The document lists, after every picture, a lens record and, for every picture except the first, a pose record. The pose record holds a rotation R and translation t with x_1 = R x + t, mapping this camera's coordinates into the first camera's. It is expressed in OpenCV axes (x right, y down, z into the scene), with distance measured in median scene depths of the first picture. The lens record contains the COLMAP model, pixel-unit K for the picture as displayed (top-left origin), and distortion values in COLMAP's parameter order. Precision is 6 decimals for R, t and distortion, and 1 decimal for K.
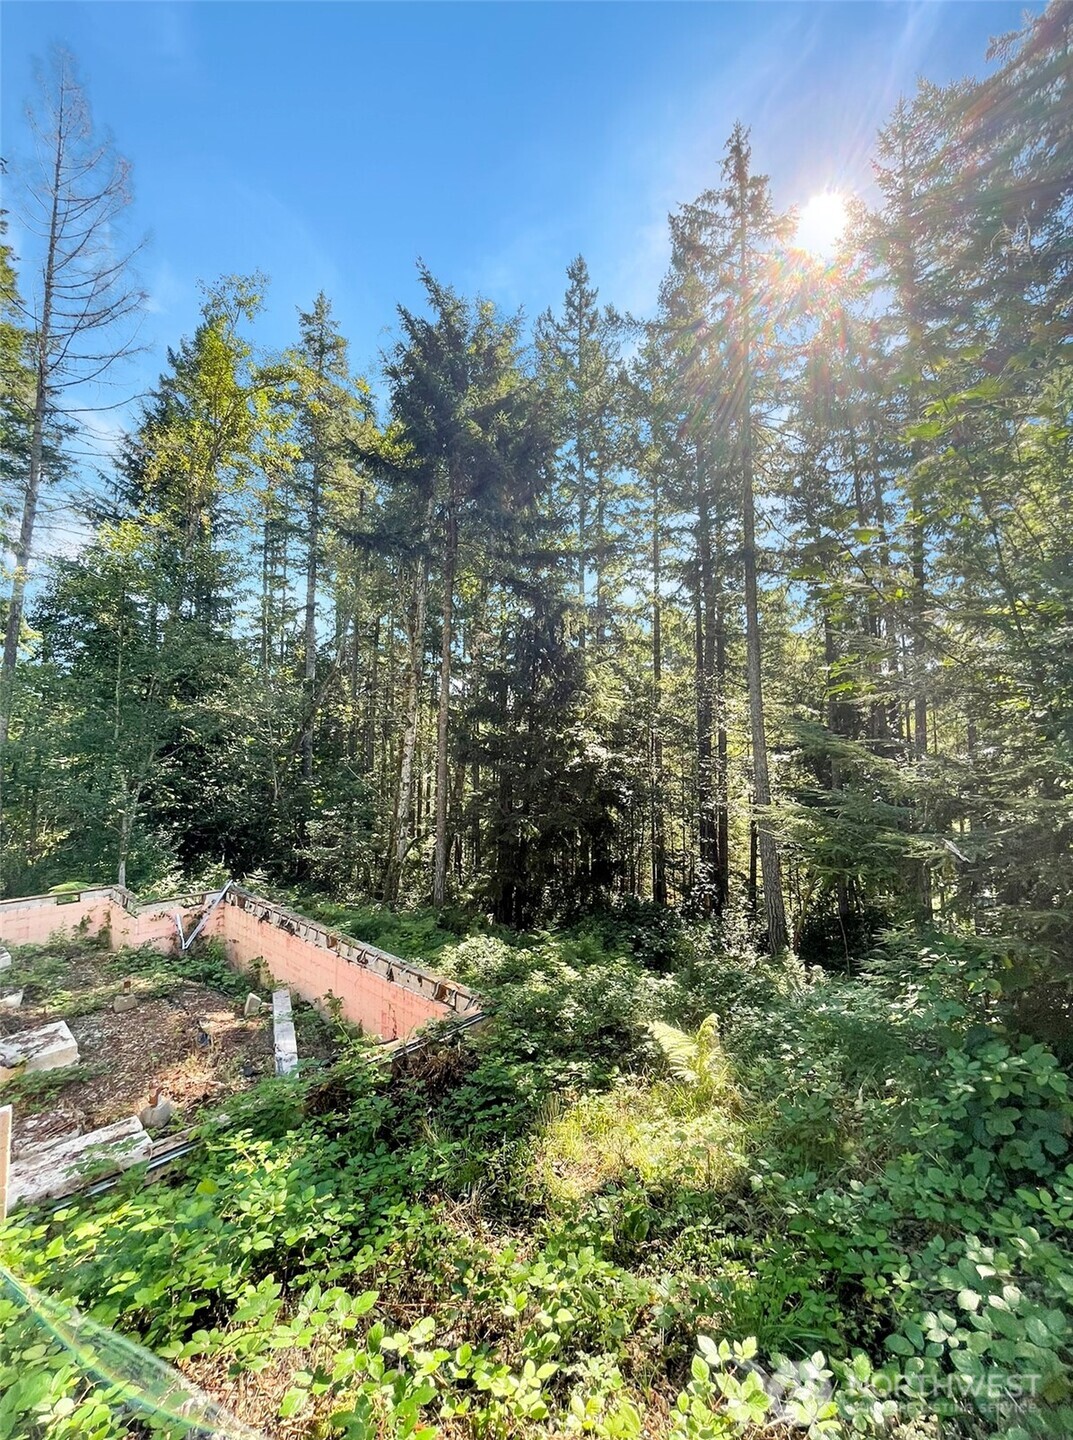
lens RADIAL K [[578.4, 0, 590.1], [0, 578.4, 719.5], [0, 0, 1]] dist [-0.000149, 0.000002]
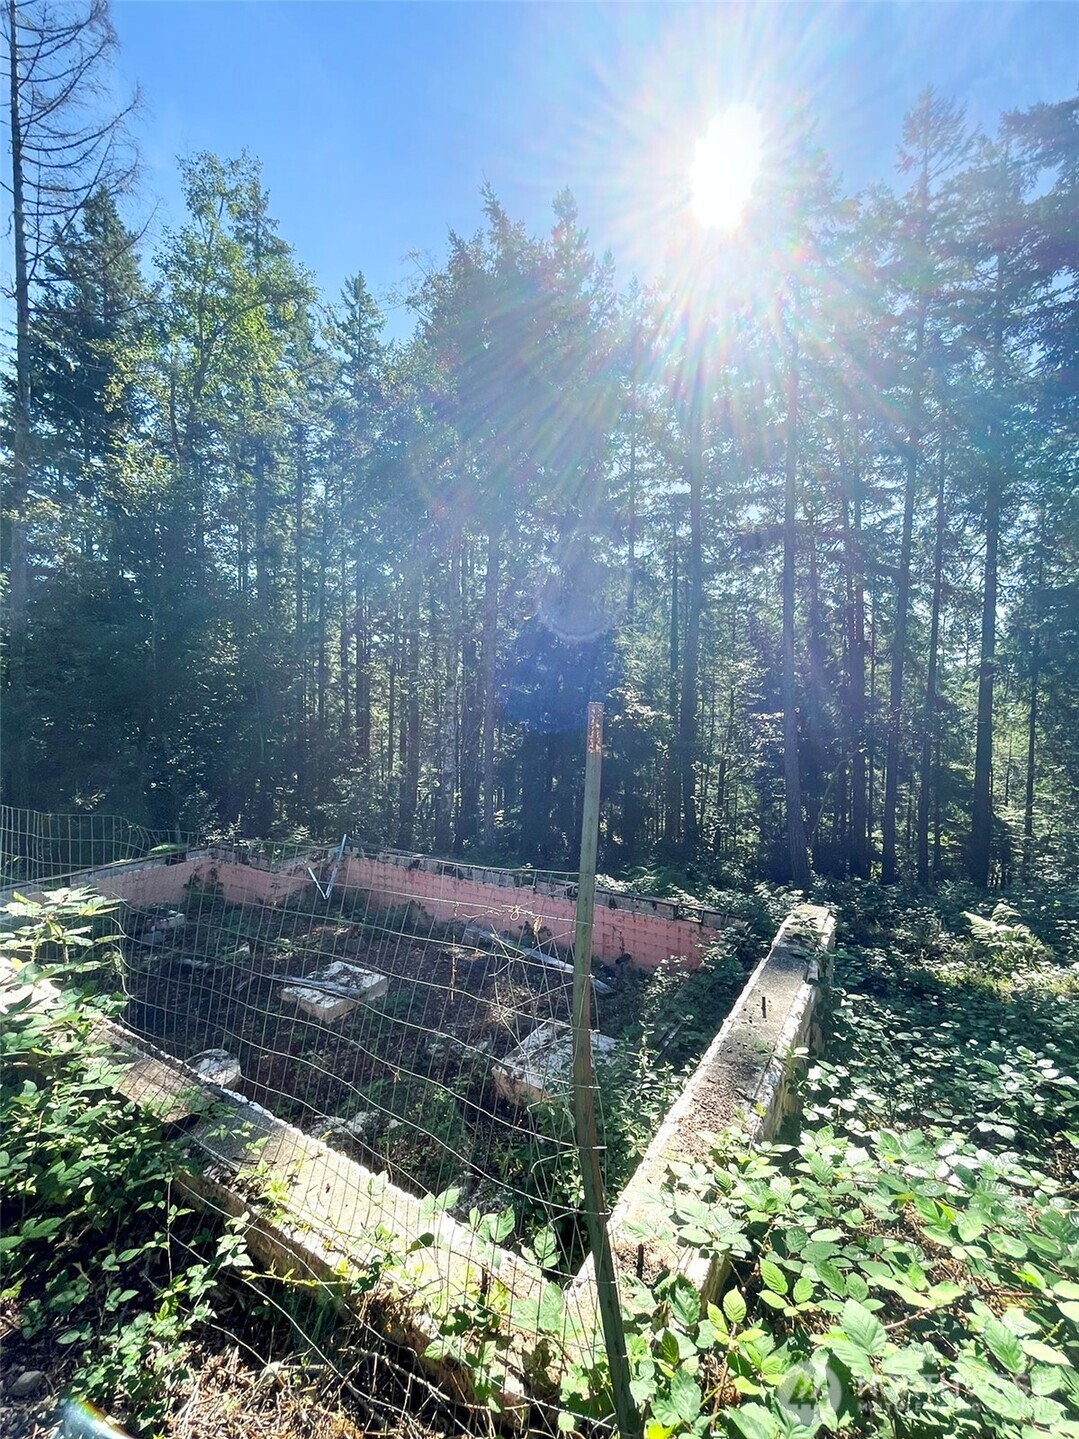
lens RADIAL K [[578.0, 0, 537.3], [0, 578.0, 740.1], [0, 0, 1]] dist [-0.000149, 0.000002]
pose [[0.984442, -0.008741, 0.175492, -0.353452], [-0.010561, 0.994013, 0.108750, -0.001254], [-0.175392, -0.108911, 0.978456, -0.030532]]
